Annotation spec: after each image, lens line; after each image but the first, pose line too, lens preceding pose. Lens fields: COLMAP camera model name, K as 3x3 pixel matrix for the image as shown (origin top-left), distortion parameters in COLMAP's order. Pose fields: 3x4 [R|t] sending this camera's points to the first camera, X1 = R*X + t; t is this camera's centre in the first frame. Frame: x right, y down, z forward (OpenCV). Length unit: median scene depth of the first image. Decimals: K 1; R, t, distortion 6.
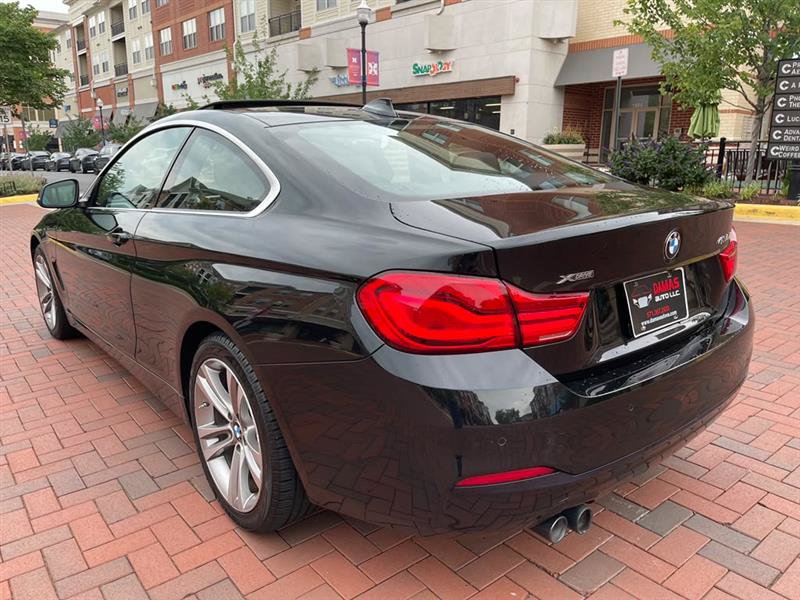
lens RADIAL K [[595.0, 0, 400.0], [0, 595.0, 300.0], [0, 0, 1]] dist [0.078663, -0.108414]
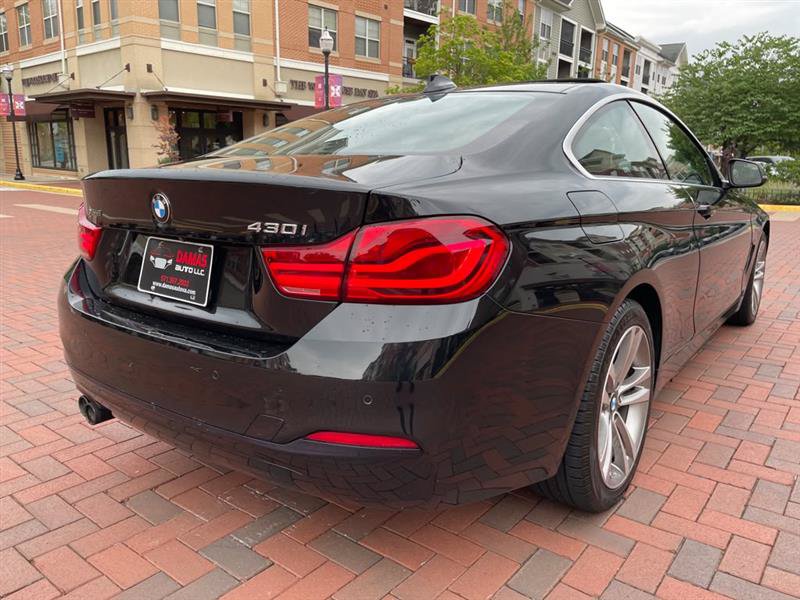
lens RADIAL K [[594.4, 0, 396.9], [0, 594.4, 282.7], [0, 0, 1]] dist [0.076552, -0.108322]
pose [[0.230996, 0.204615, -0.951196, 0.222144], [-0.245721, 0.958213, 0.146451, -0.031711], [0.941415, 0.199899, 0.271622, 0.170694]]
